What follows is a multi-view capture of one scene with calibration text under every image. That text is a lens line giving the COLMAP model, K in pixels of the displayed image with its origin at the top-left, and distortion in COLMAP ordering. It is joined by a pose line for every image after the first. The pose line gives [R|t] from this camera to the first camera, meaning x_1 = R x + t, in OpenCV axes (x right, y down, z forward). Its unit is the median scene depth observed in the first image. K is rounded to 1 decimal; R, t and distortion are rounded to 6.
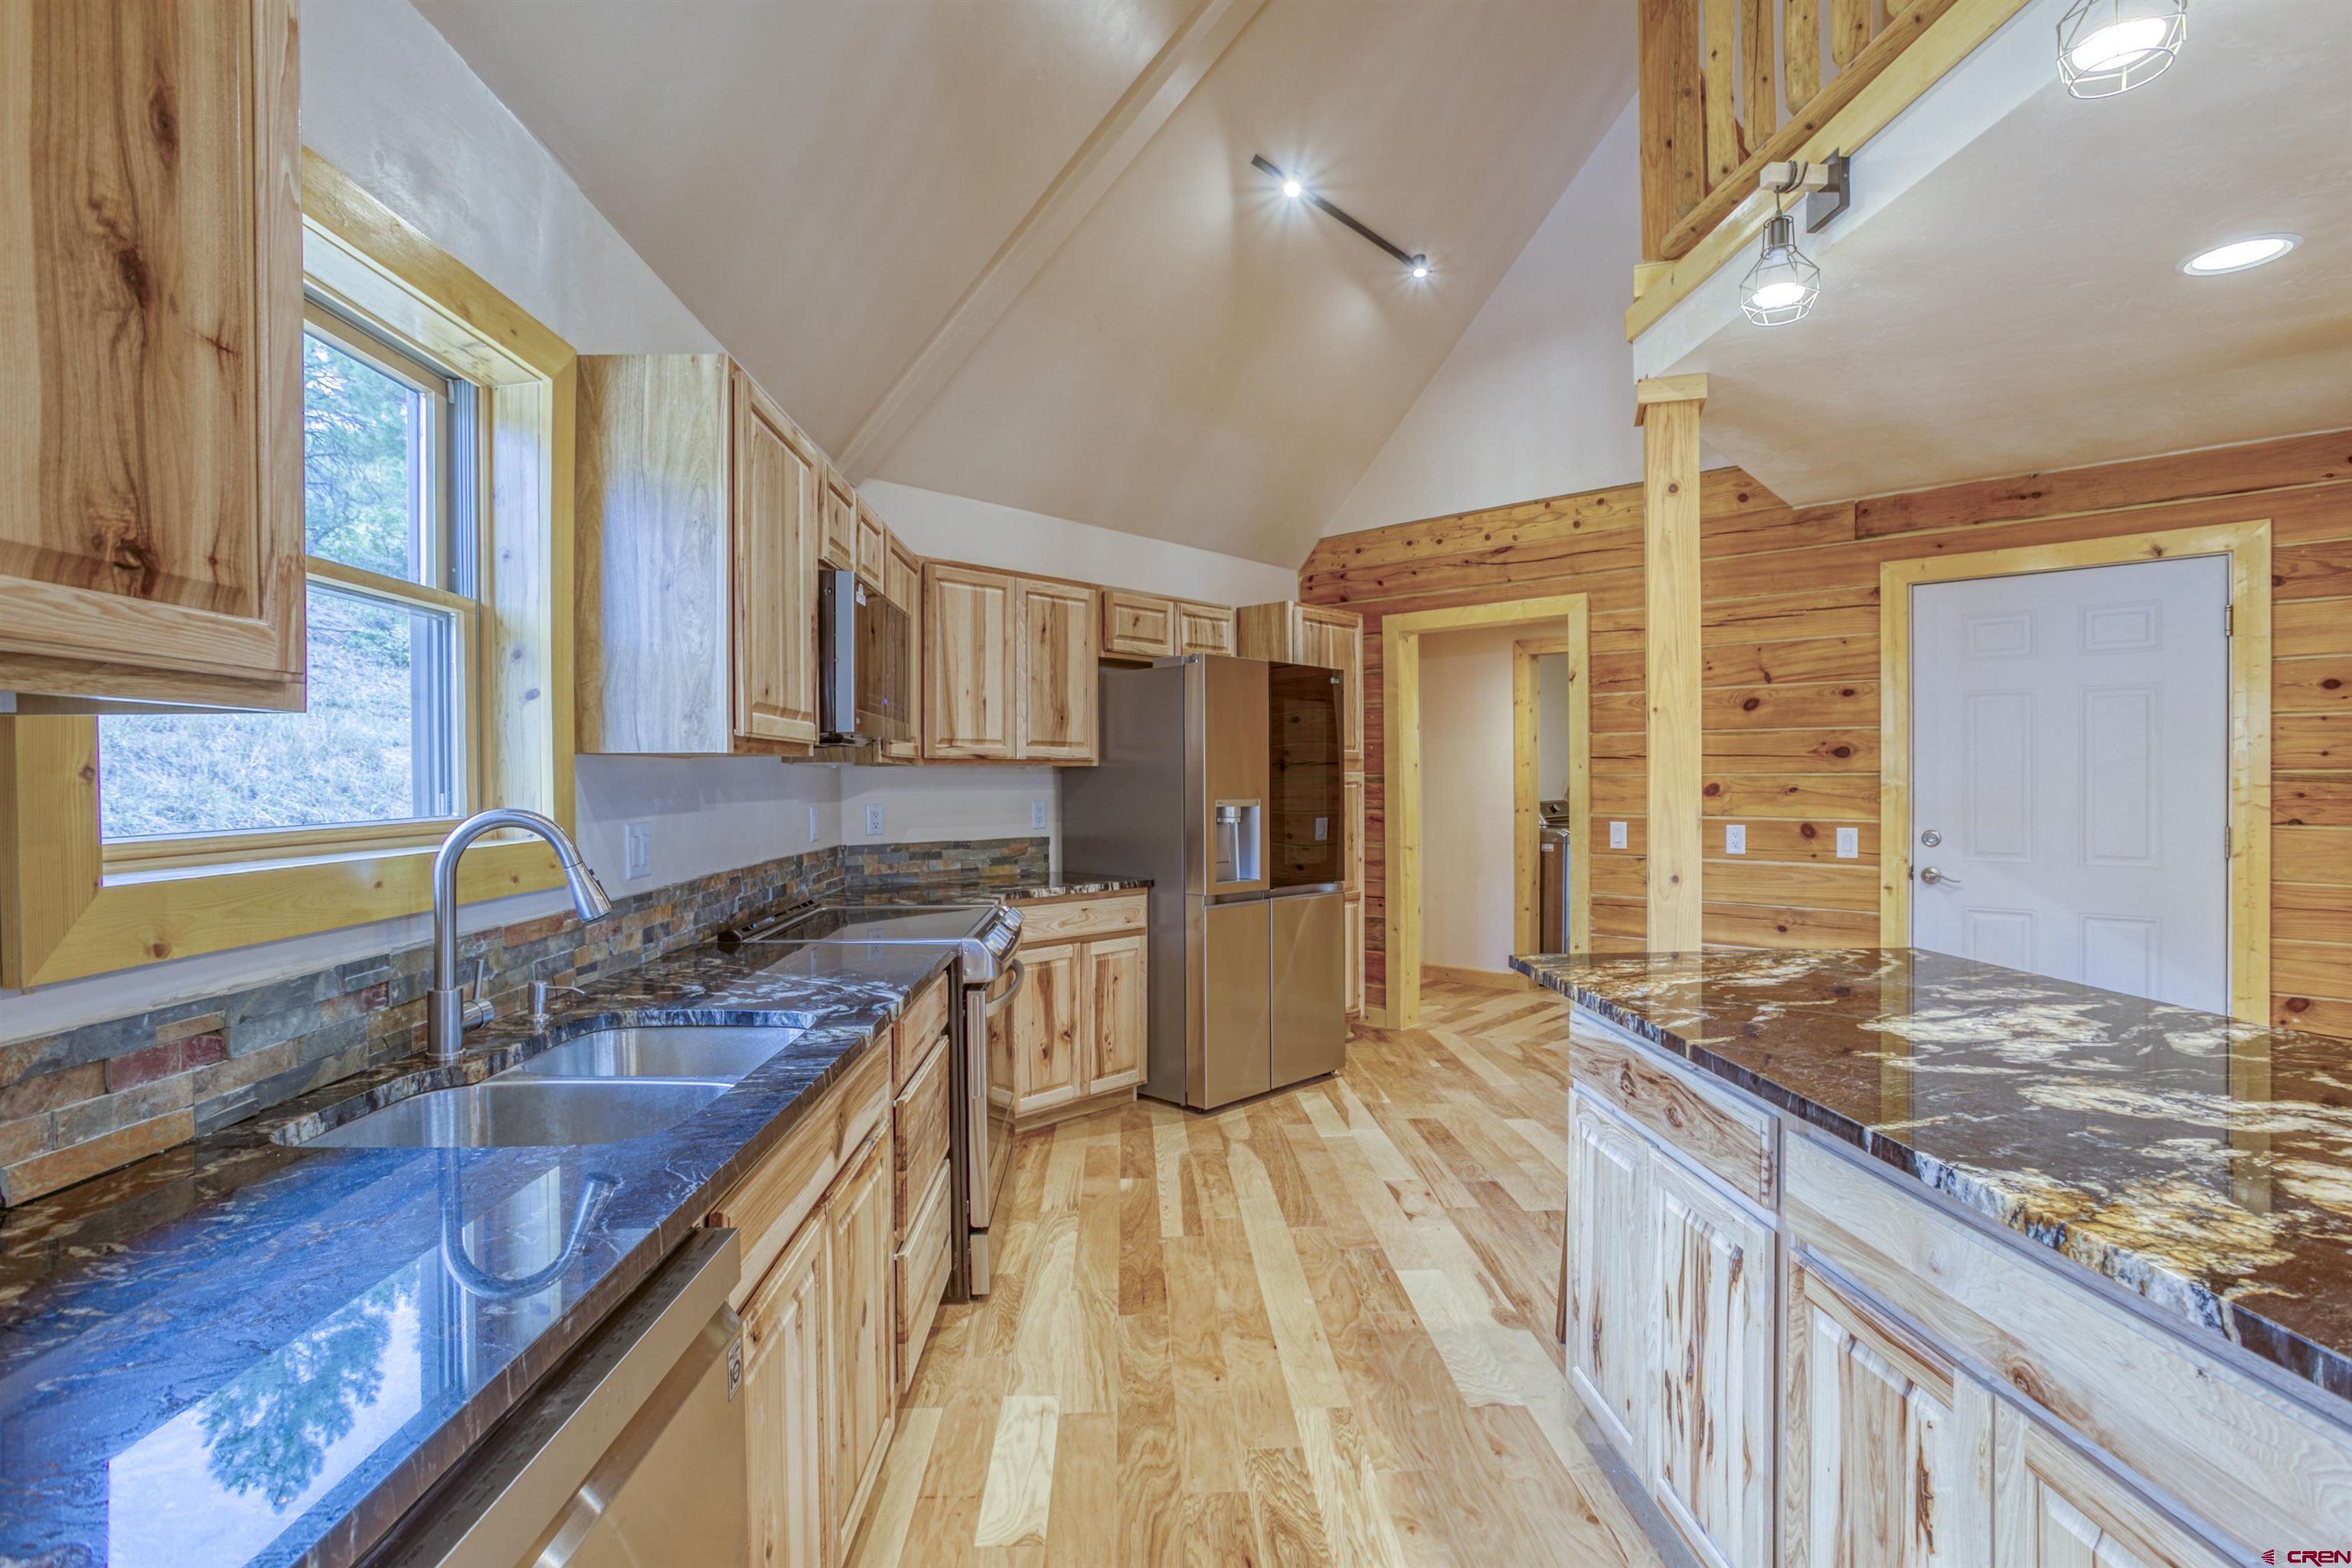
lens RADIAL K [[1165.2, 0, 1144.6], [0, 1165.2, 787.9], [0, 0, 1]] dist [-0.059847, 0.029837]
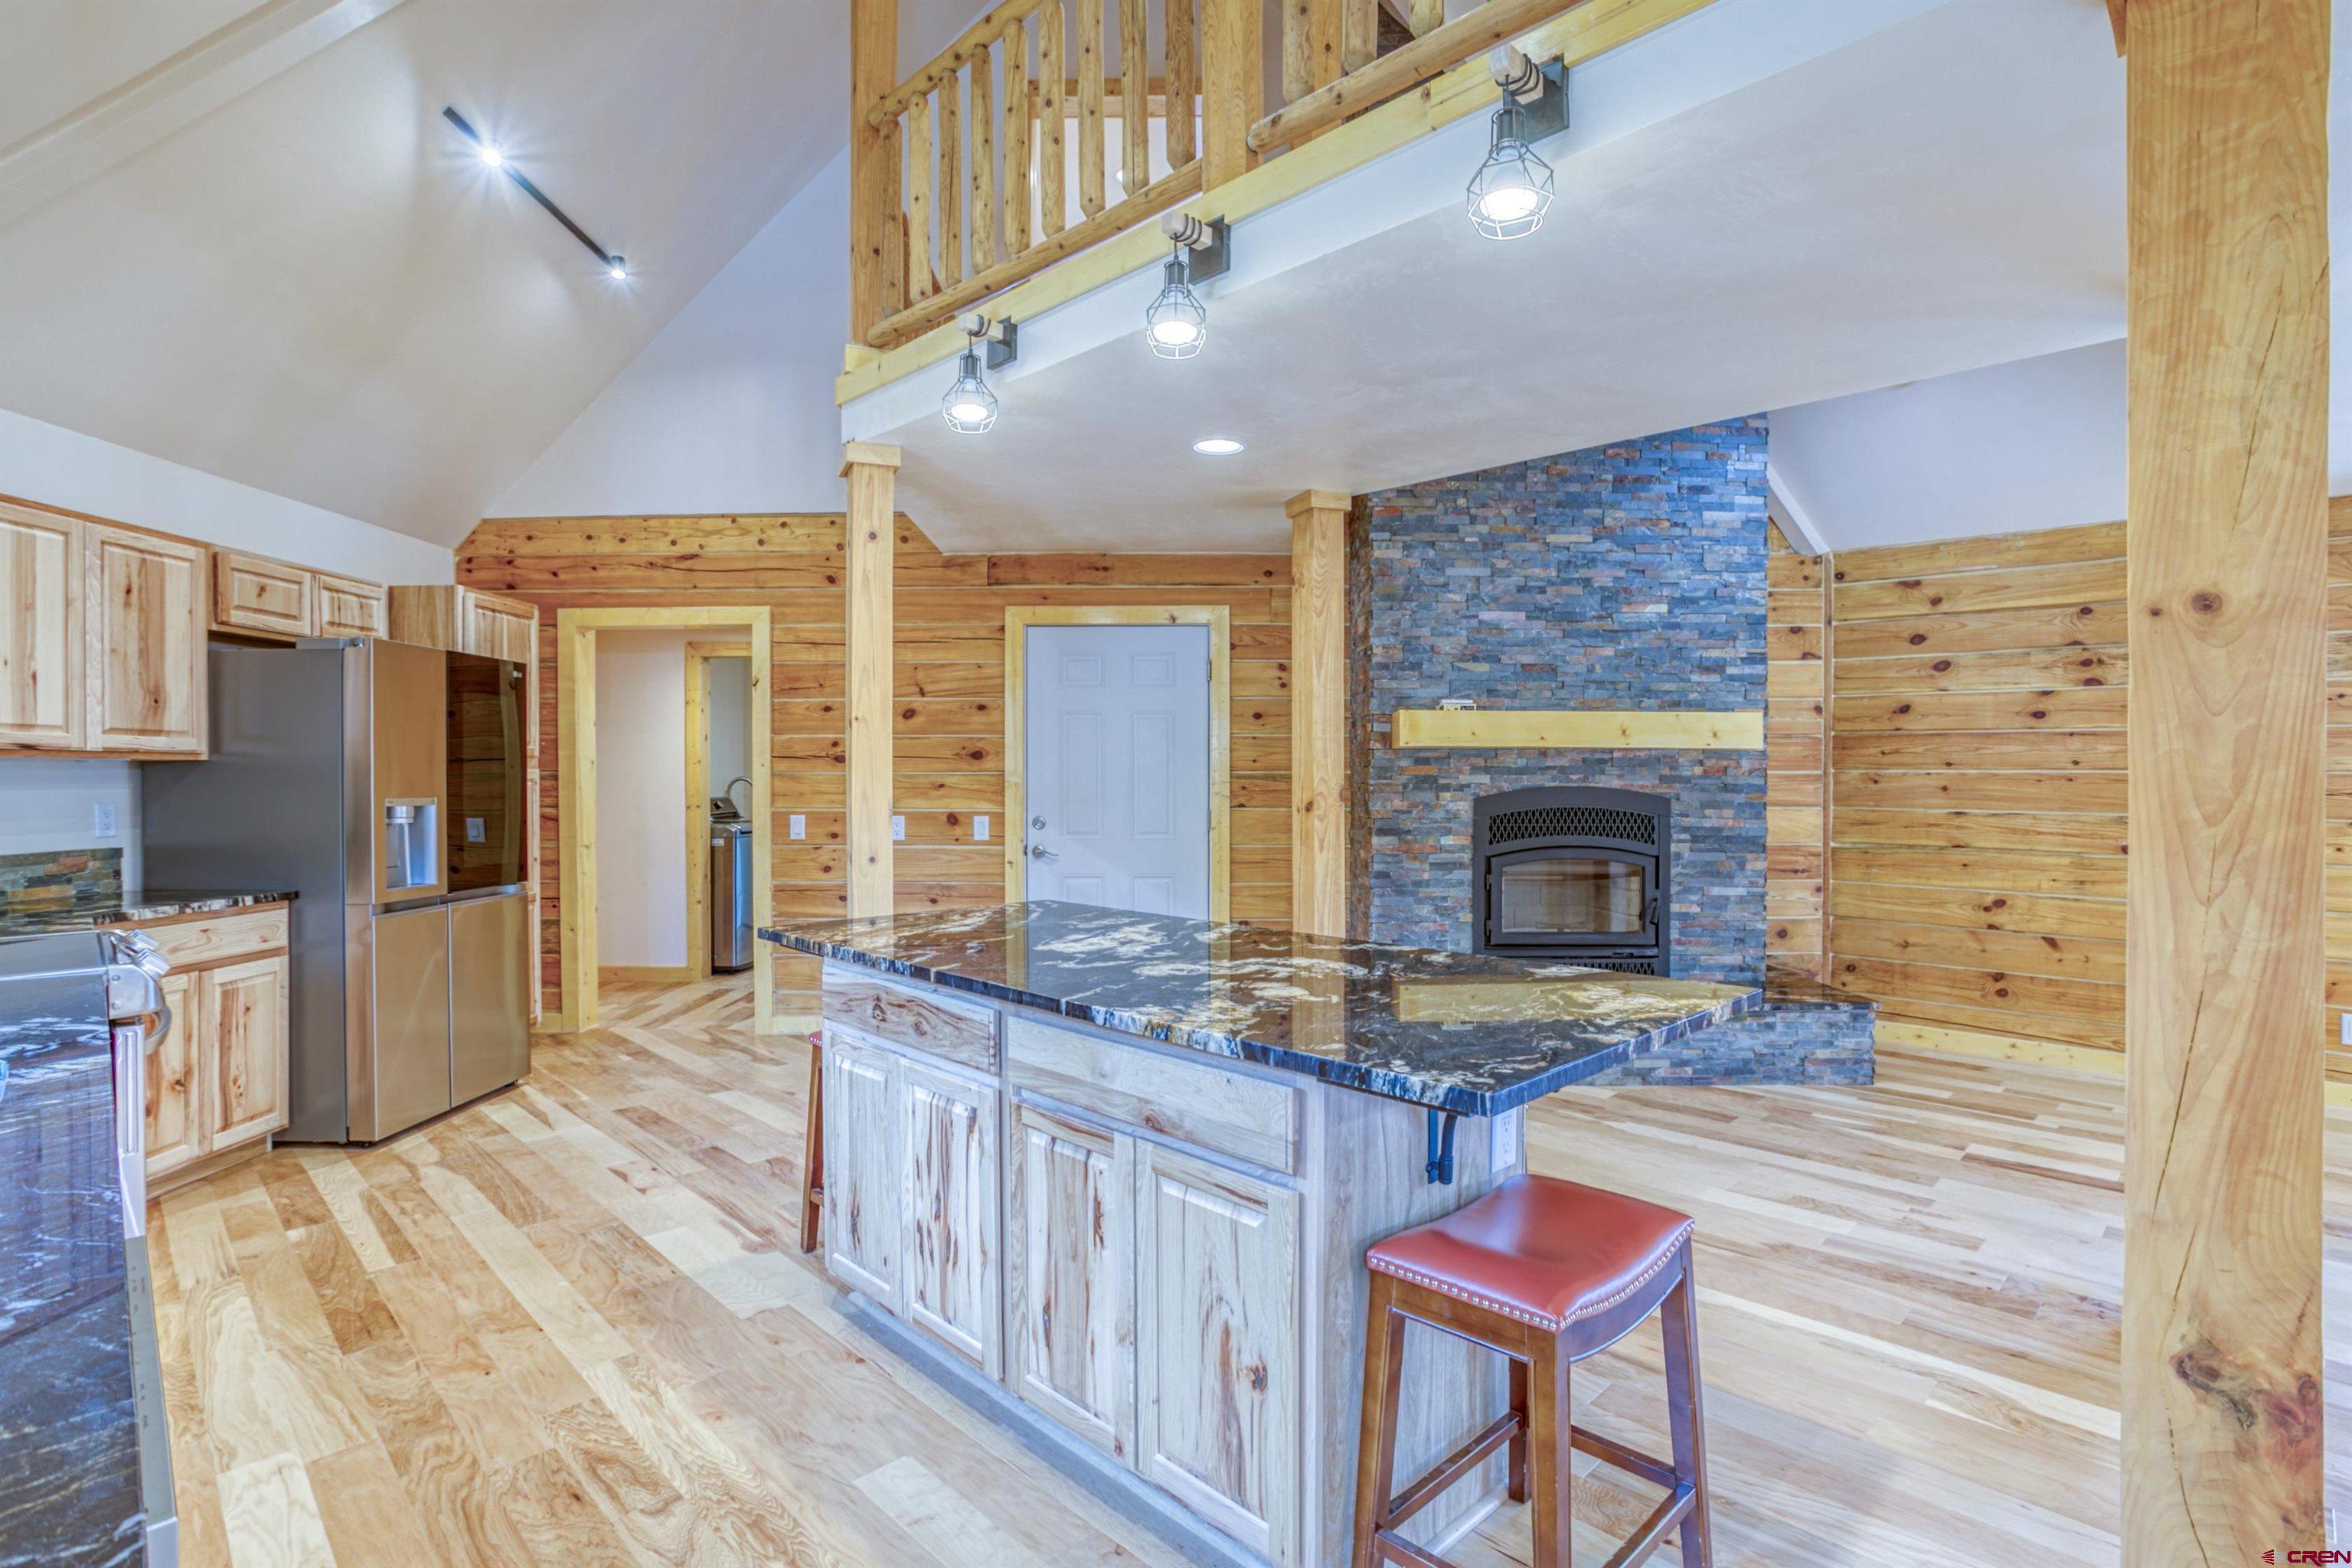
lens RADIAL K [[1180.2, 0, 1174.3], [0, 1180.2, 780.1], [0, 0, 1]] dist [-0.053745, 0.027897]
pose [[0.734760, -0.000107, 0.678327, -0.145184], [0.003253, 0.999989, -0.003365, 0.001044], [-0.678319, 0.004679, 0.734753, -0.122630]]
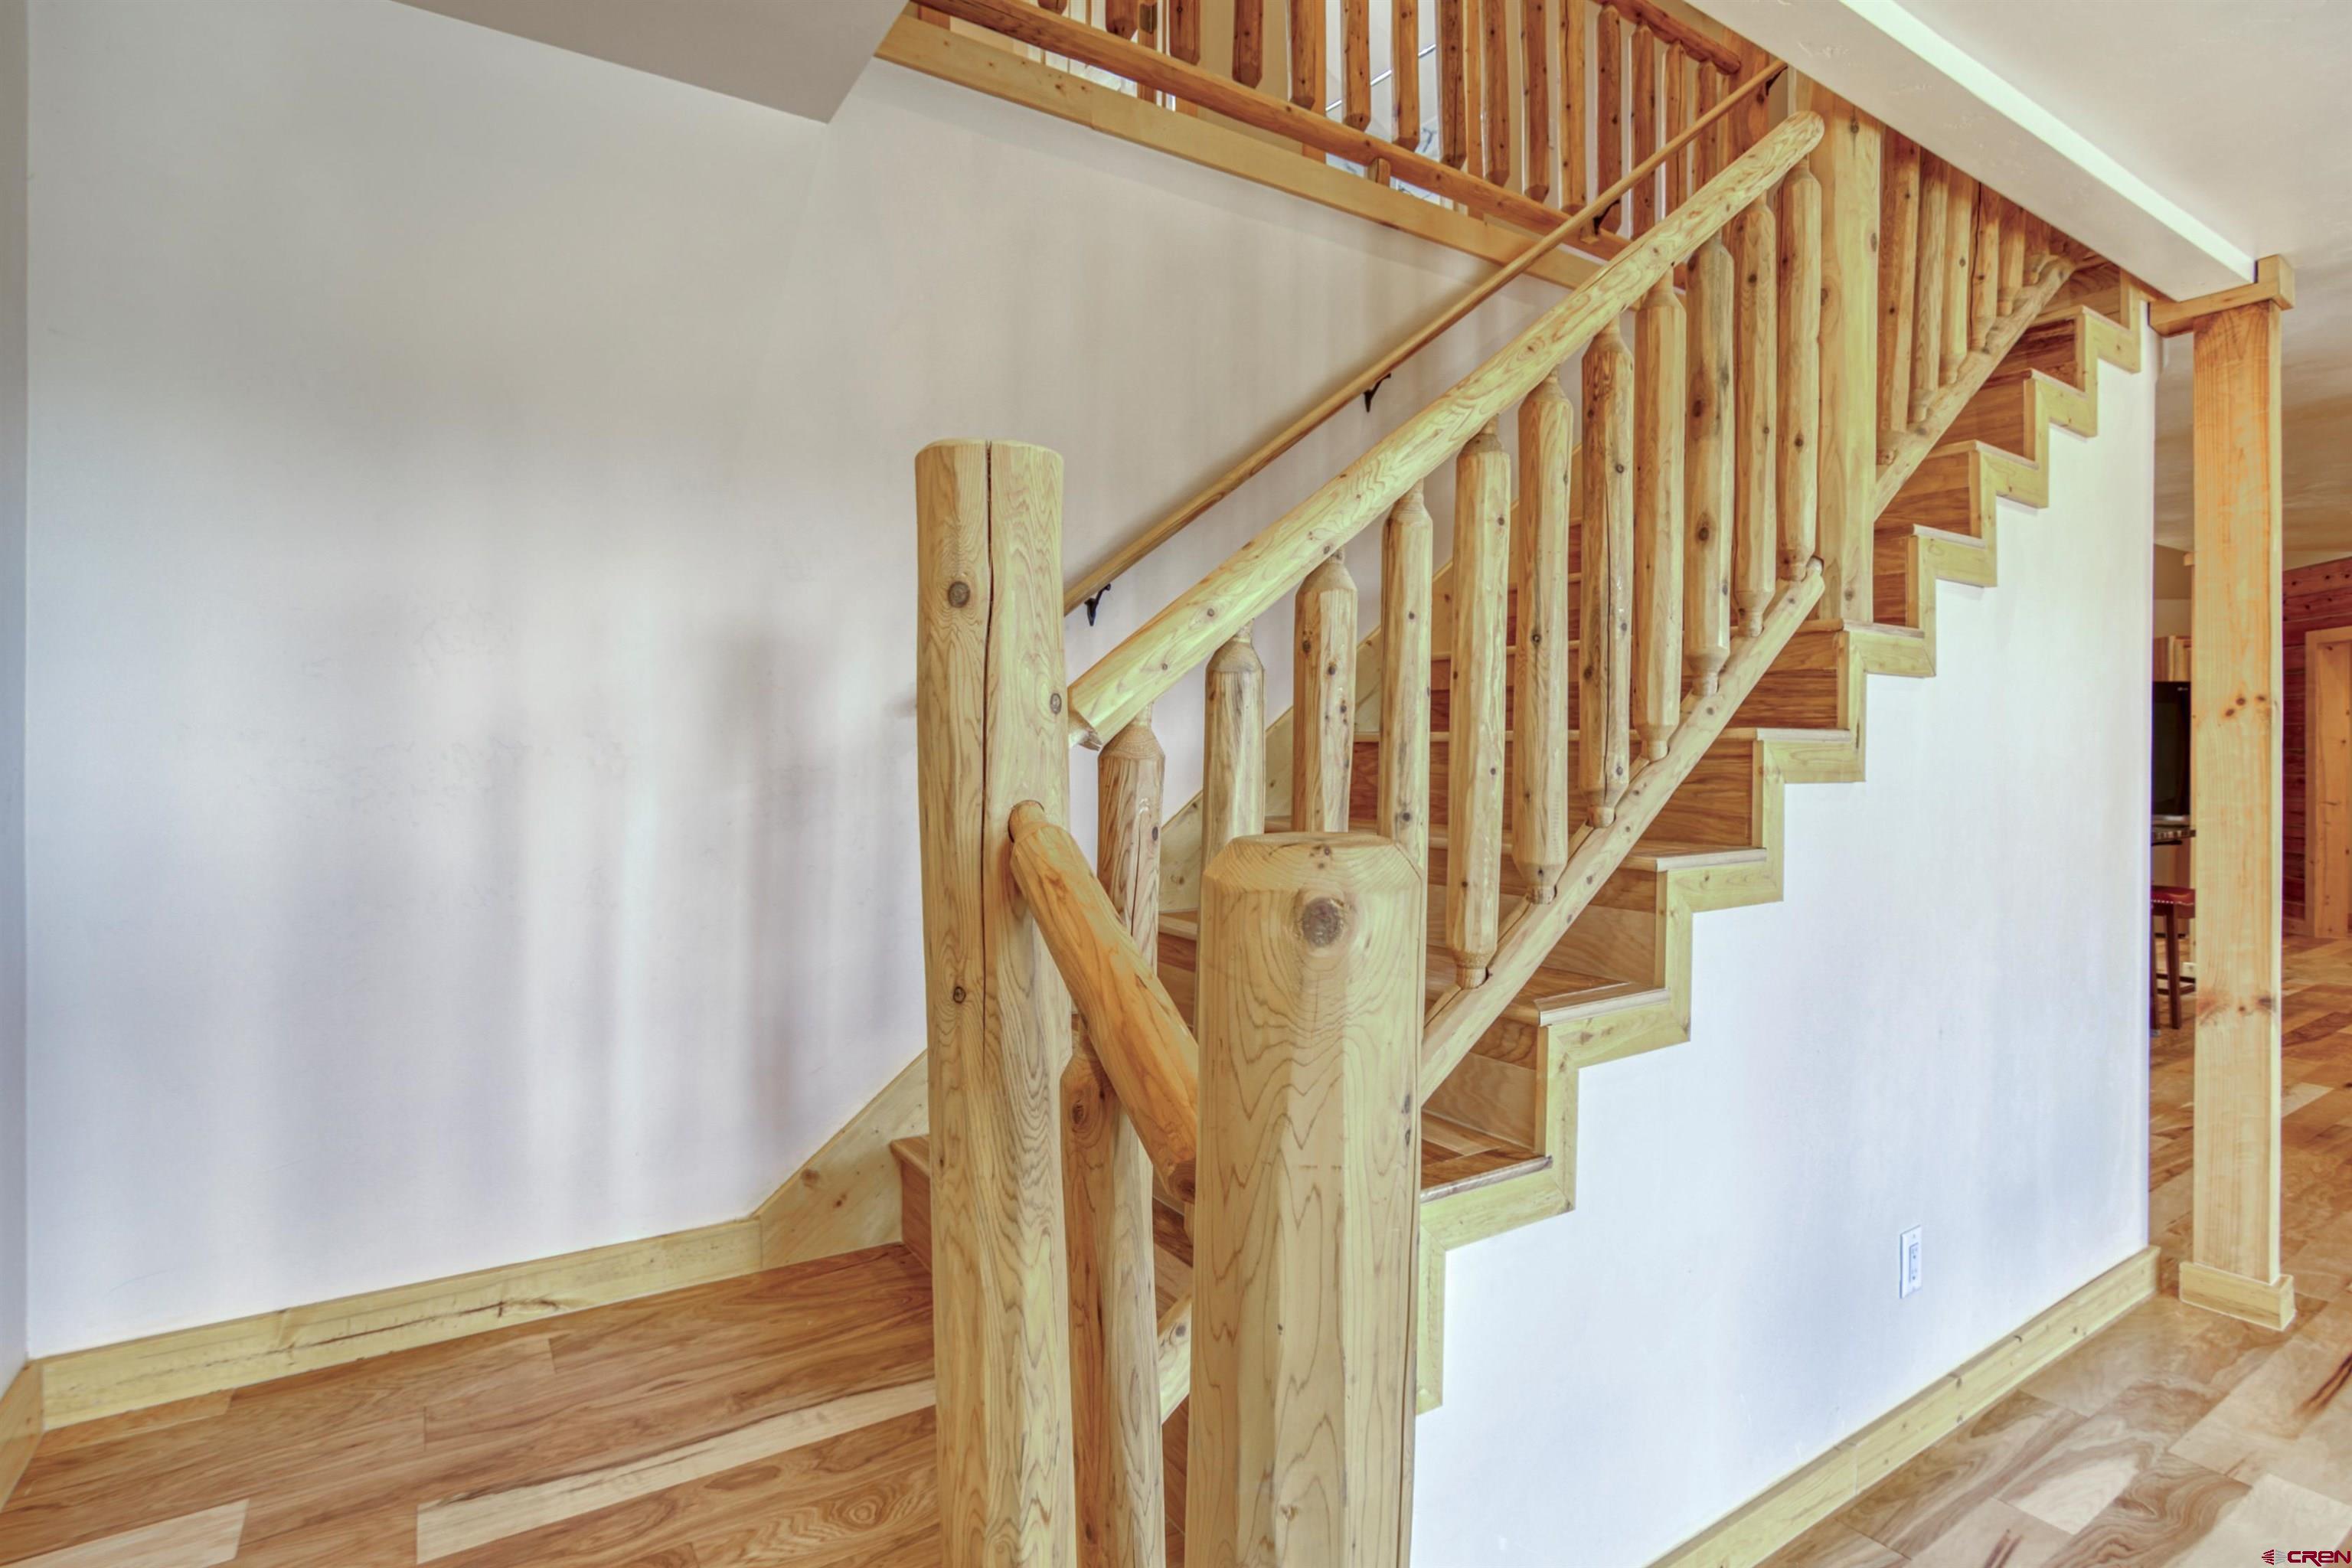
lens RADIAL K [[1180.2, 0, 1174.3], [0, 1180.2, 780.1], [0, 0, 1]] dist [-0.053745, 0.027897]
pose [[0.537677, 0.017925, -0.842960, 1.196005], [-0.005658, 0.999828, 0.017652, 0.017362], [0.843132, -0.004721, 0.537686, -1.600209]]
